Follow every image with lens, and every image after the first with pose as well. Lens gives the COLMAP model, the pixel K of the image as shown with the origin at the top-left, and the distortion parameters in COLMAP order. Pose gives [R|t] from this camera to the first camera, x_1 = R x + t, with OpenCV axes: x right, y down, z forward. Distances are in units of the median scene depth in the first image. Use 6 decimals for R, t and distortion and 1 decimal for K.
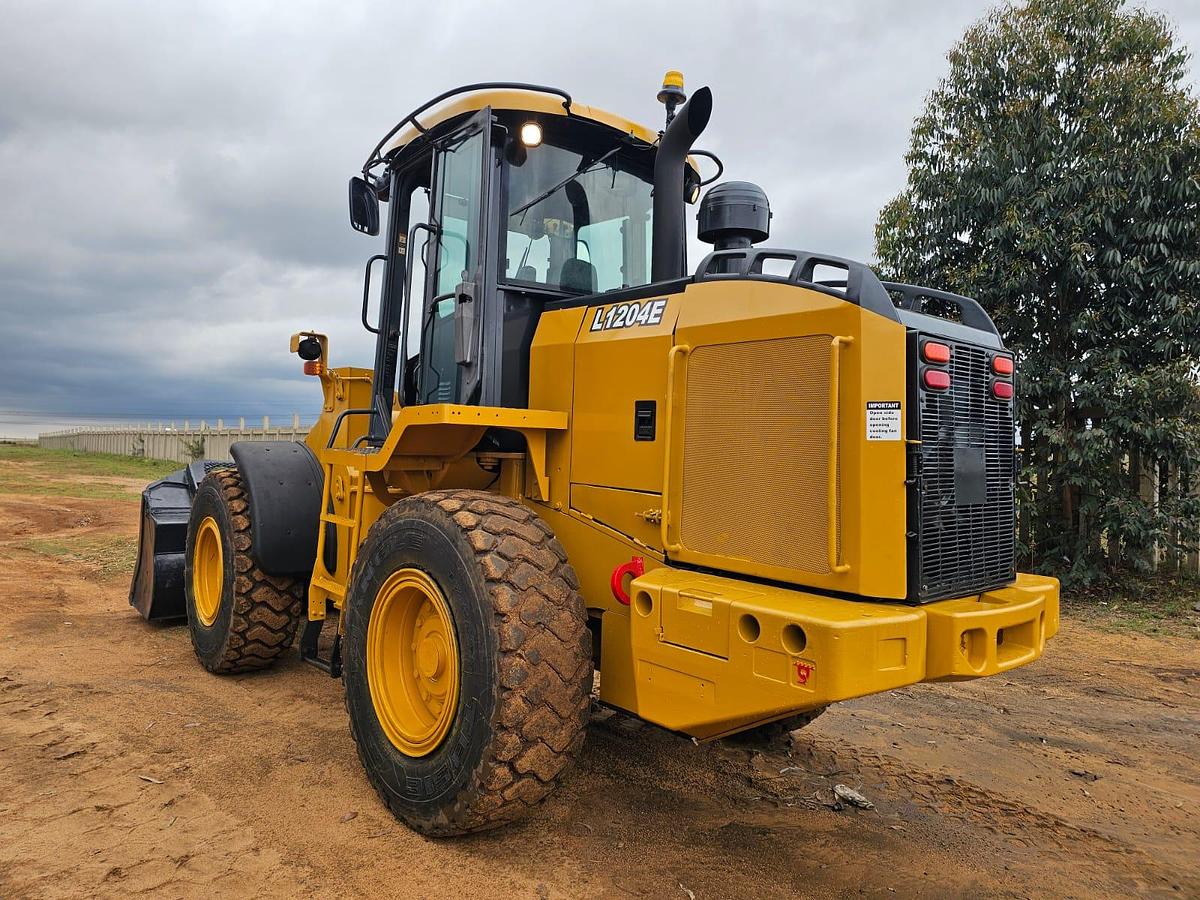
lens RADIAL K [[802.3, 0, 592.5], [0, 802.3, 438.7], [0, 0, 1]] dist [0.067293, -0.057010]
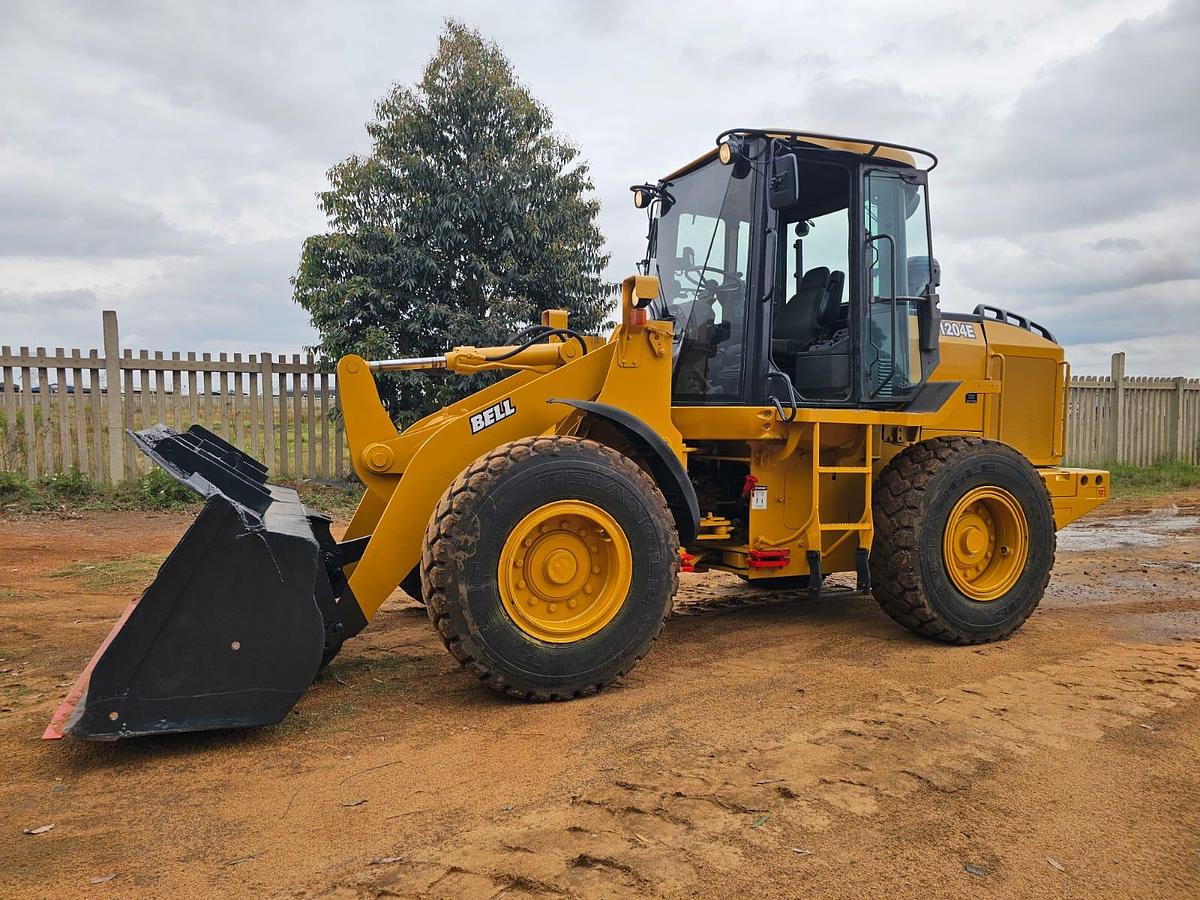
lens RADIAL K [[798.9, 0, 600.0], [0, 798.9, 450.0], [0, 0, 1]] dist [0.058302, -0.048372]
pose [[0.303356, -0.062424, 0.950830, -1.919639], [-0.018997, 0.997257, 0.071533, -0.005386], [-0.952688, -0.039763, 0.301338, 1.238636]]
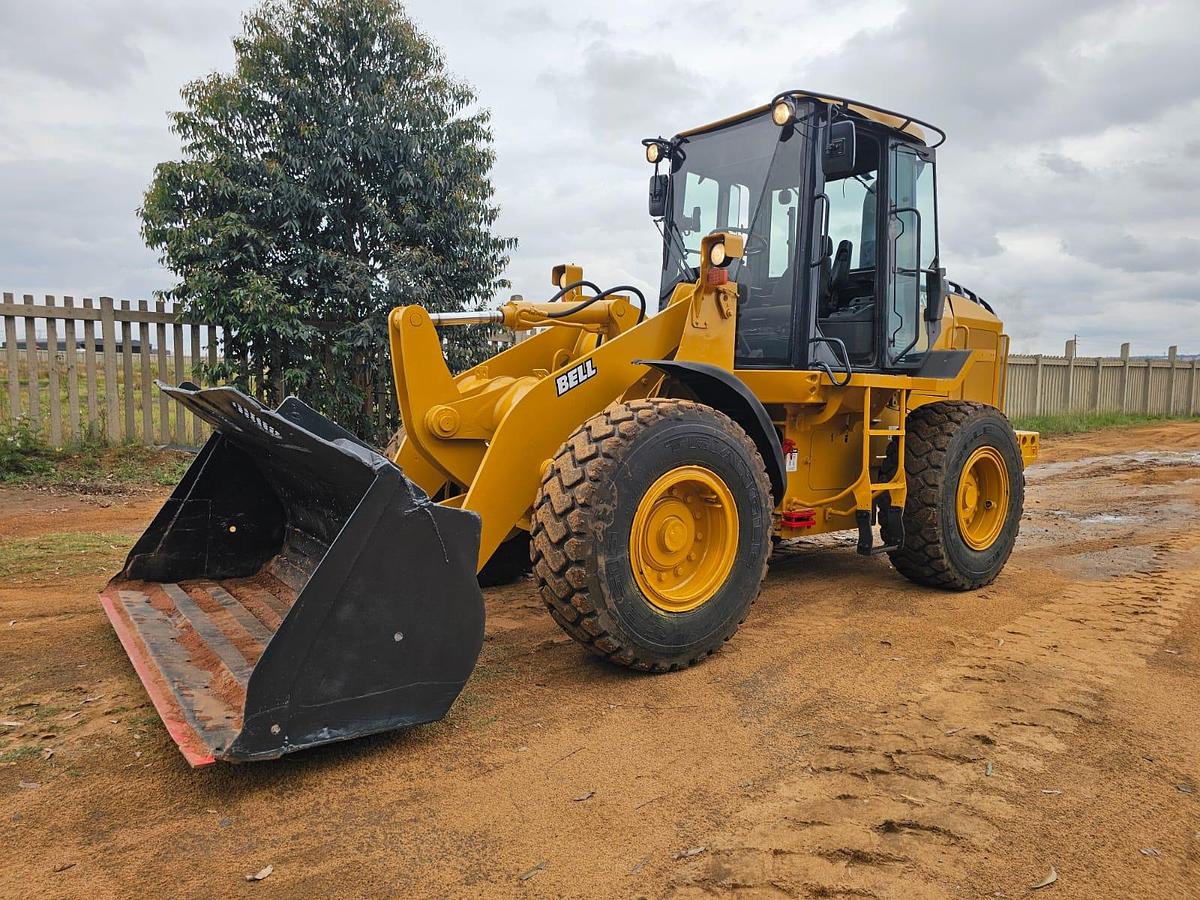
lens RADIAL K [[800.2, 0, 602.5], [0, 800.2, 450.7], [0, 0, 1]] dist [0.061338, -0.053595]
pose [[0.049244, -0.109533, 0.992763, -1.956444], [-0.038309, 0.993030, 0.111462, 0.010532], [-0.998052, -0.043520, 0.044704, 1.724652]]
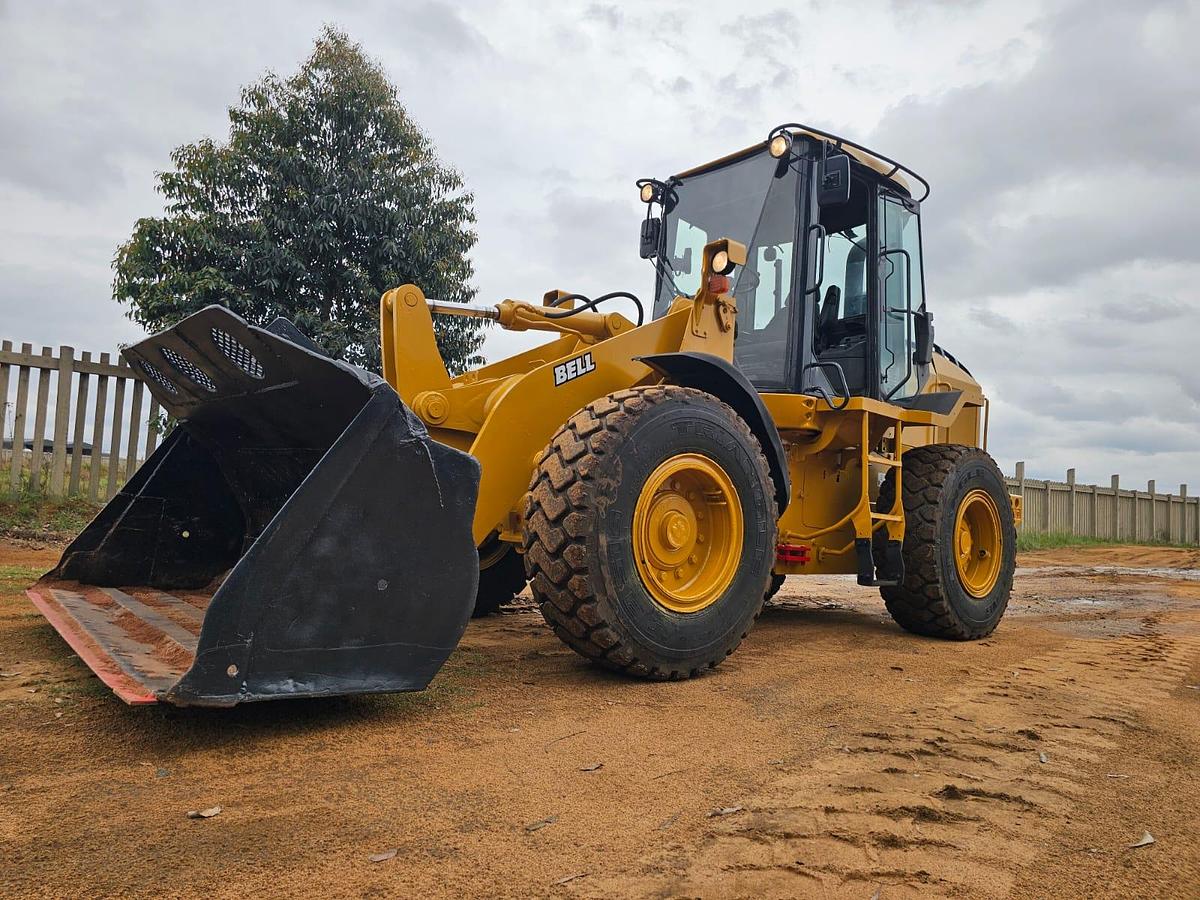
lens RADIAL K [[798.9, 0, 600.0], [0, 798.9, 450.0], [0, 0, 1]] dist [0.058302, -0.048372]
pose [[-0.001080, 0.044685, 0.999001, -1.891184], [-0.076516, 0.996069, -0.044636, 0.213617], [-0.997068, -0.076488, 0.002344, 1.778328]]
